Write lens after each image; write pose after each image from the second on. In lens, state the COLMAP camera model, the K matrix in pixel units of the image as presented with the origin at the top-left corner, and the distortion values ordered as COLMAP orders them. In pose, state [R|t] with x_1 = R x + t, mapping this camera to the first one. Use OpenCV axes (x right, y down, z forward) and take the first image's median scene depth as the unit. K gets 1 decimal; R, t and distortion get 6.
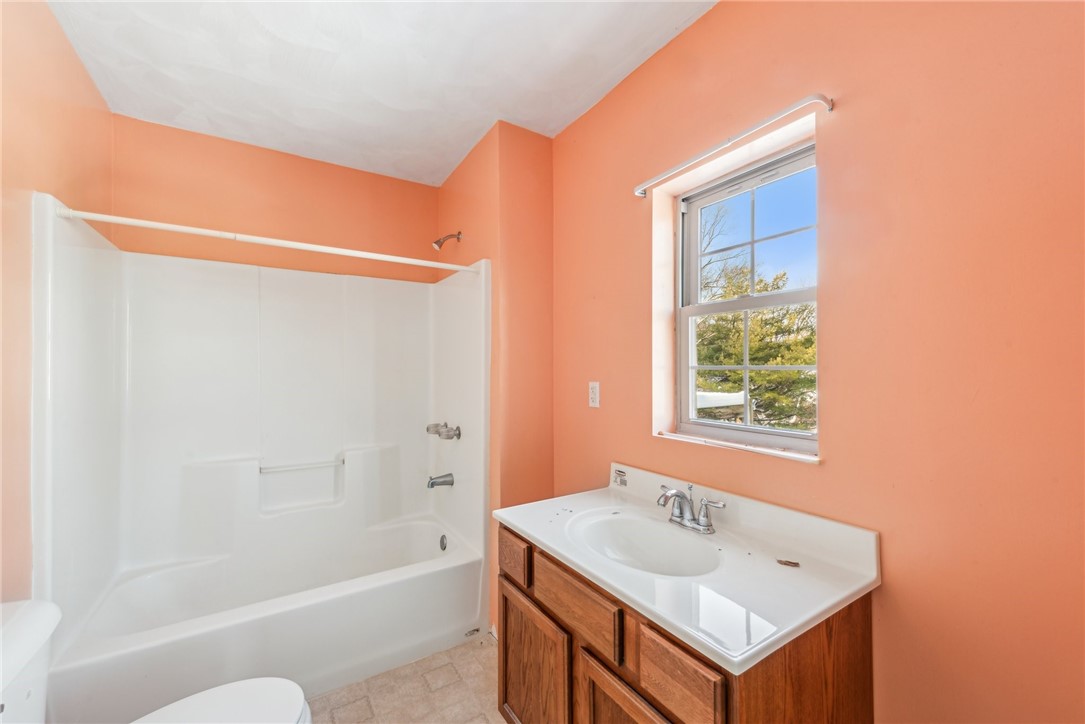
lens RADIAL K [[438.9, 0, 552.7], [0, 438.9, 368.0], [0, 0, 1]] dist [0.012644, -0.000389]
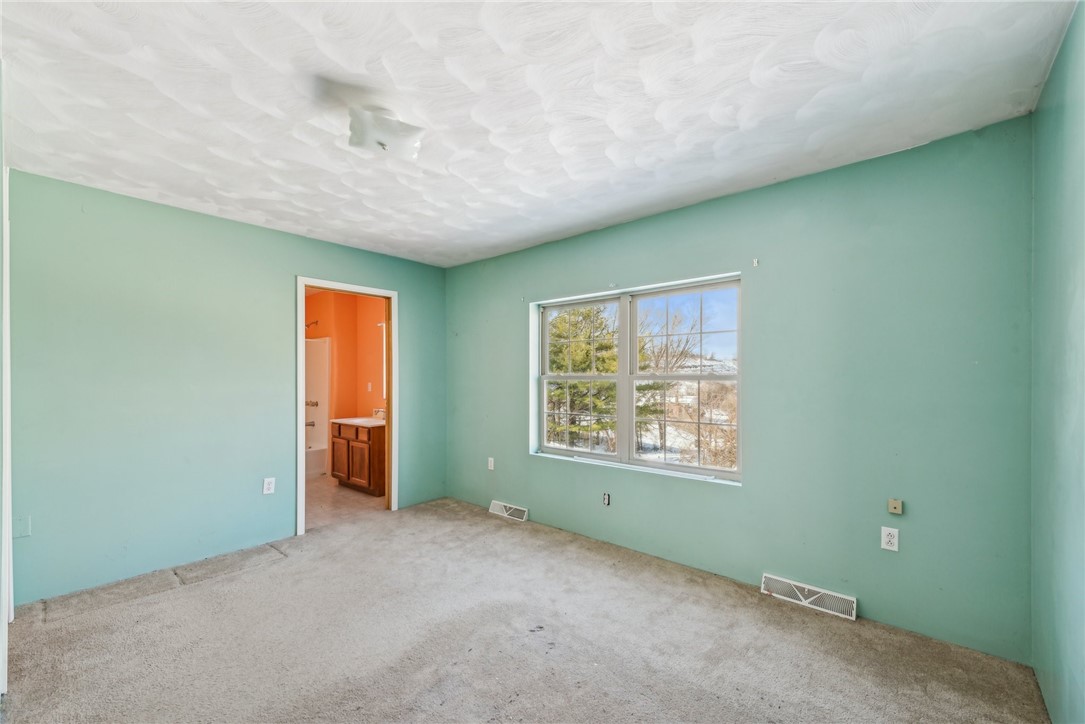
lens RADIAL K [[445.6, 0, 552.4], [0, 445.6, 375.6], [0, 0, 1]] dist [0.013828, -0.000363]
pose [[0.957440, -0.000781, 0.288632, 0.361836], [0.001731, 0.999994, -0.003035, -0.005571], [-0.288628, 0.003405, 0.957435, -1.975834]]
